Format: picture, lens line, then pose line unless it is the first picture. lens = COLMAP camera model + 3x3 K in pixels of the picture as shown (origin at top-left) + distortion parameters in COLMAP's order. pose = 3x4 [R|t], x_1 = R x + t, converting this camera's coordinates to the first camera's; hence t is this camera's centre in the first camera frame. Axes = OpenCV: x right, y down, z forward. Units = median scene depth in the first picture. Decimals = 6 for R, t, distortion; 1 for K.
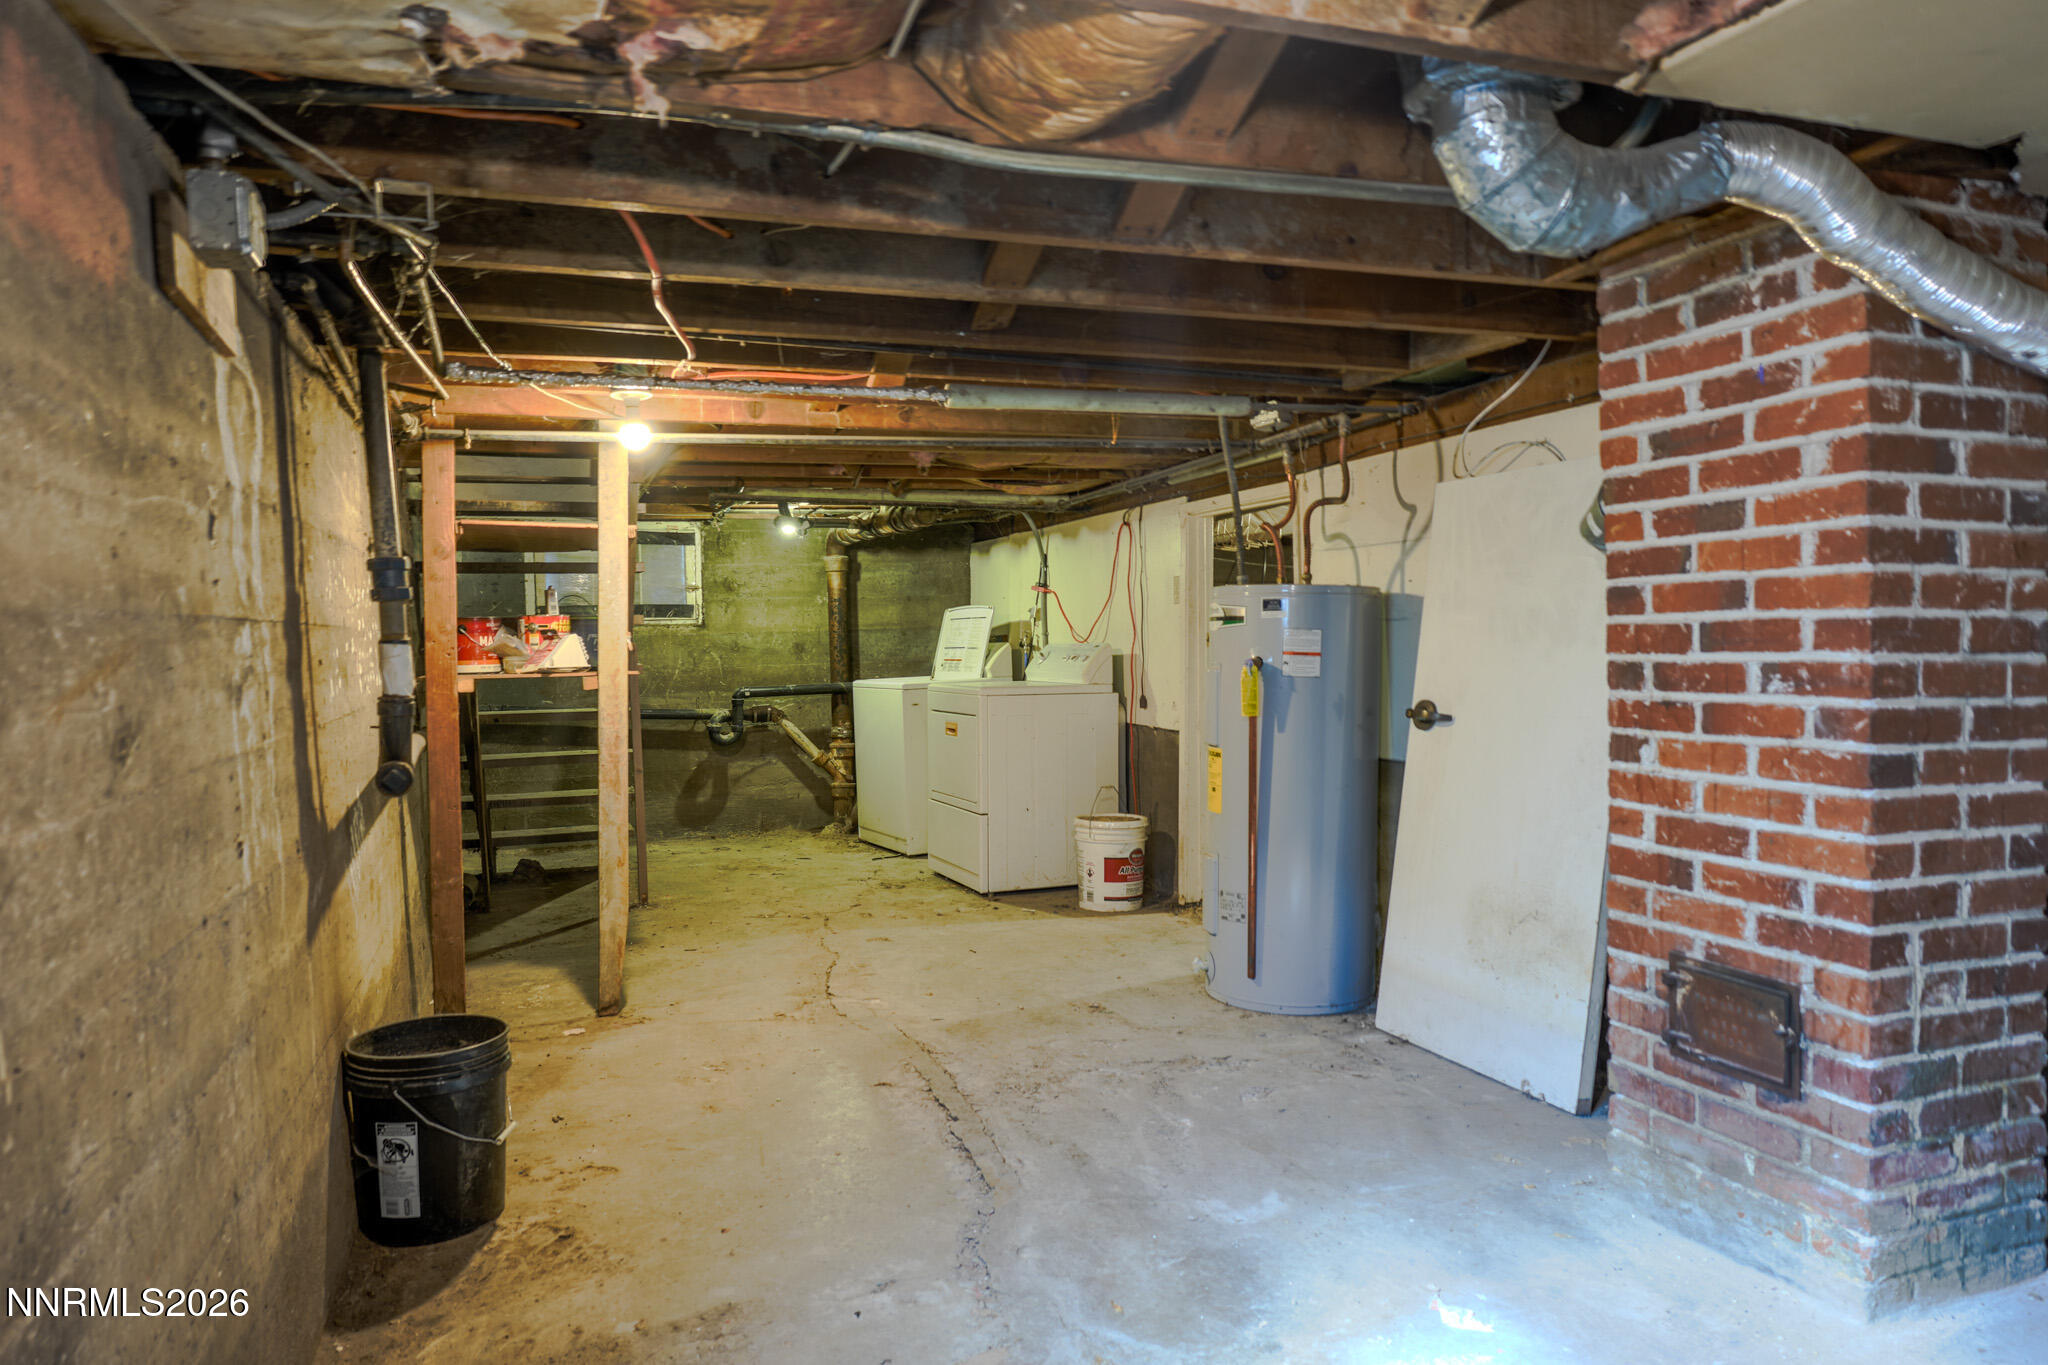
lens RADIAL K [[1341.3, 0, 1024.0], [0, 1341.3, 682.5], [0, 0, 1]] dist [-0.001496, -0.000197]
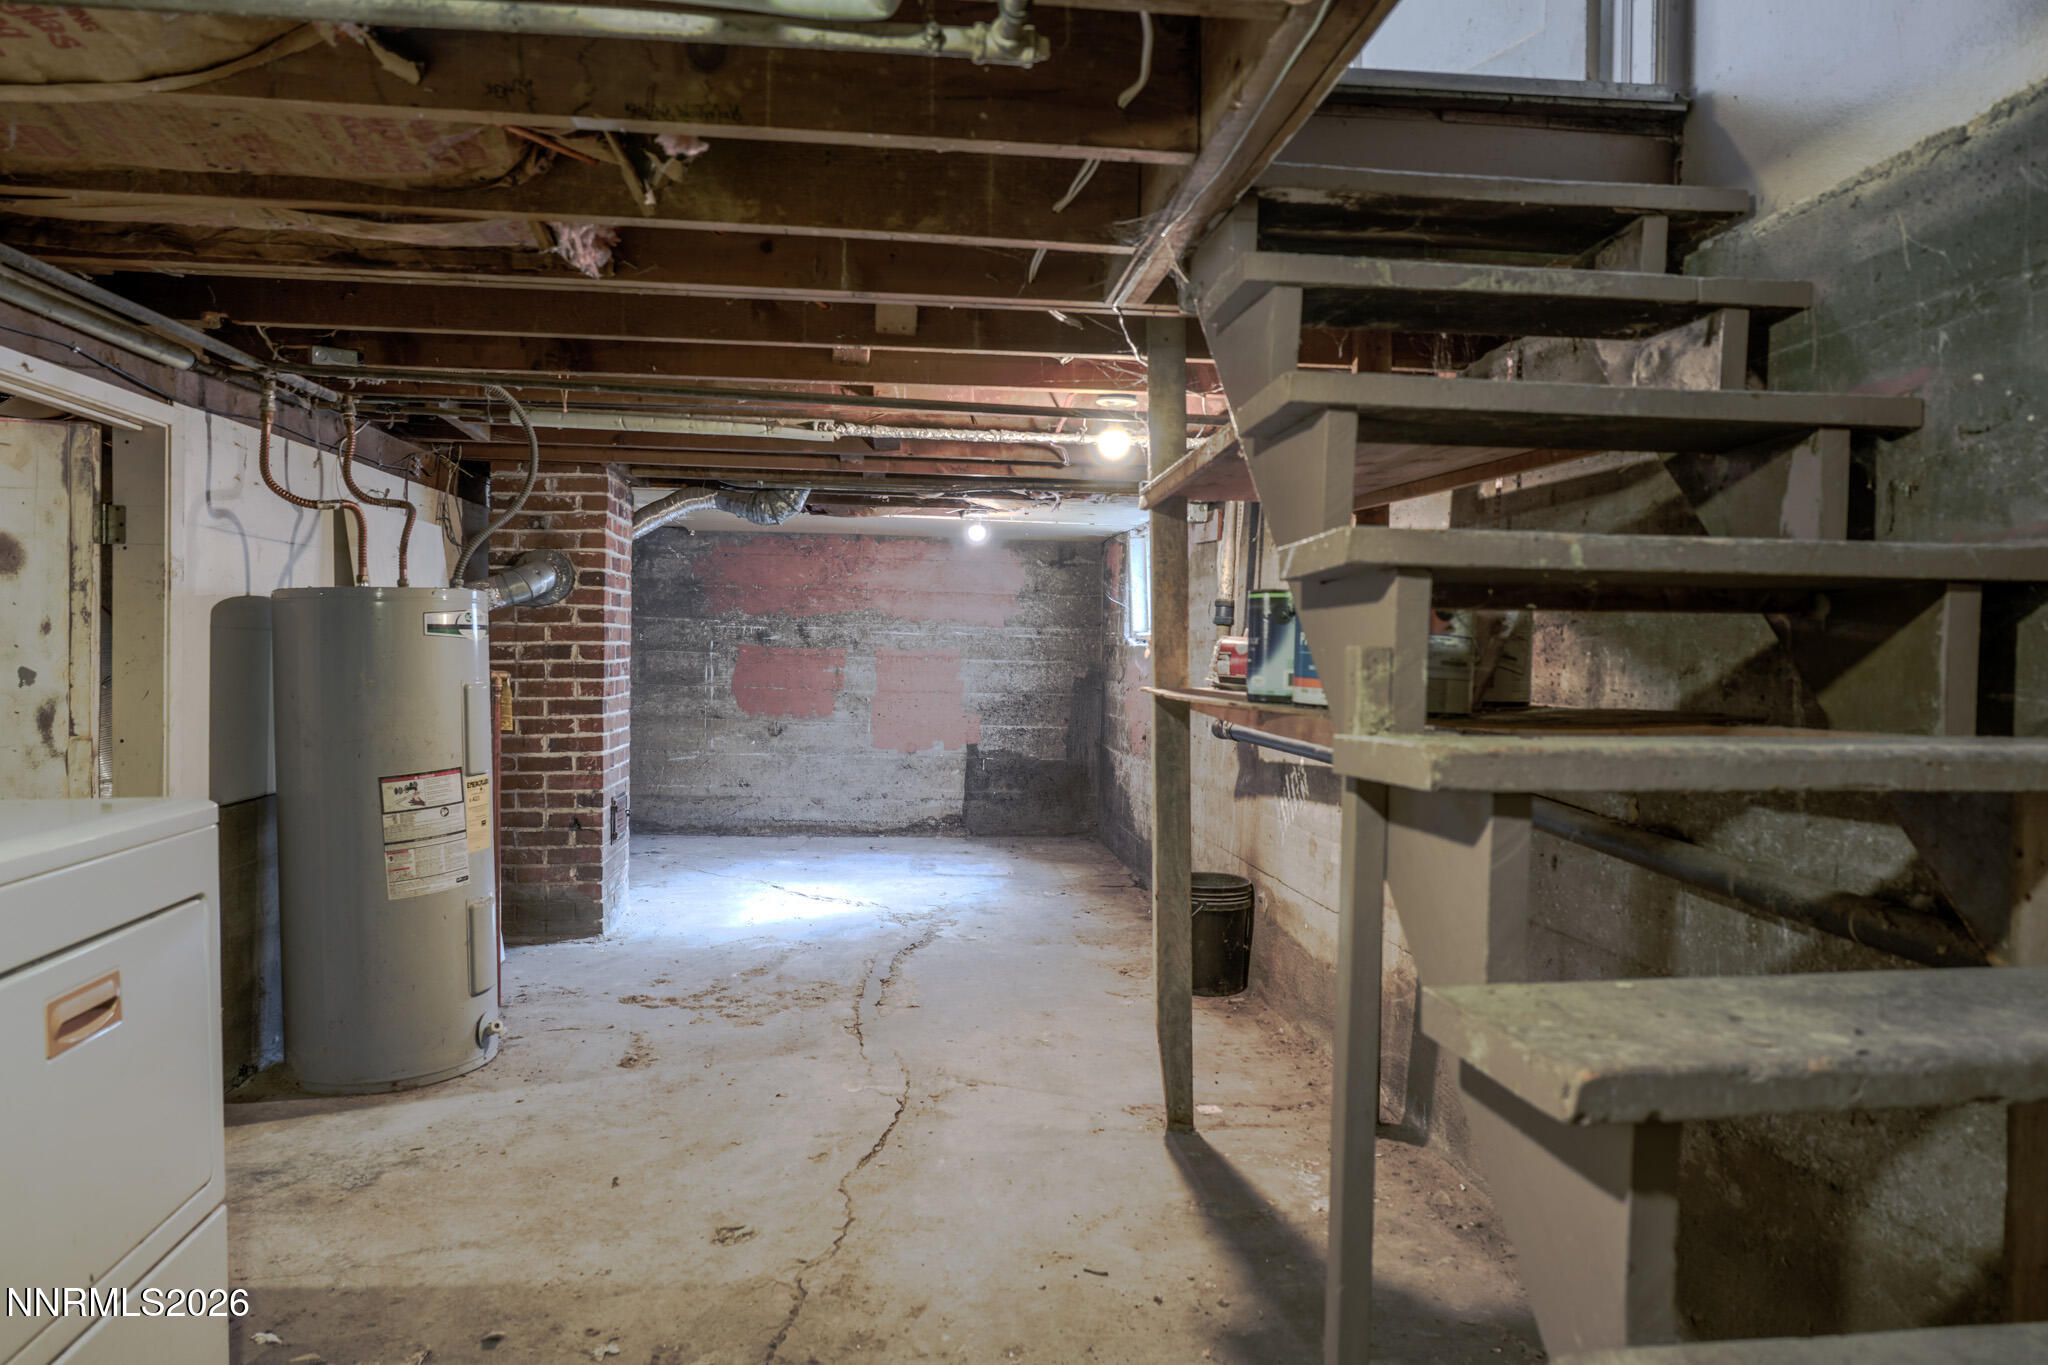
lens RADIAL K [[1341.3, 0, 1024.0], [0, 1341.3, 682.5], [0, 0, 1]] dist [-0.001496, -0.000197]
pose [[-0.971757, 0.001626, 0.235980, -0.406803], [0.014185, 0.998571, 0.051533, -0.051420], [-0.235559, 0.053424, -0.970391, 1.765265]]
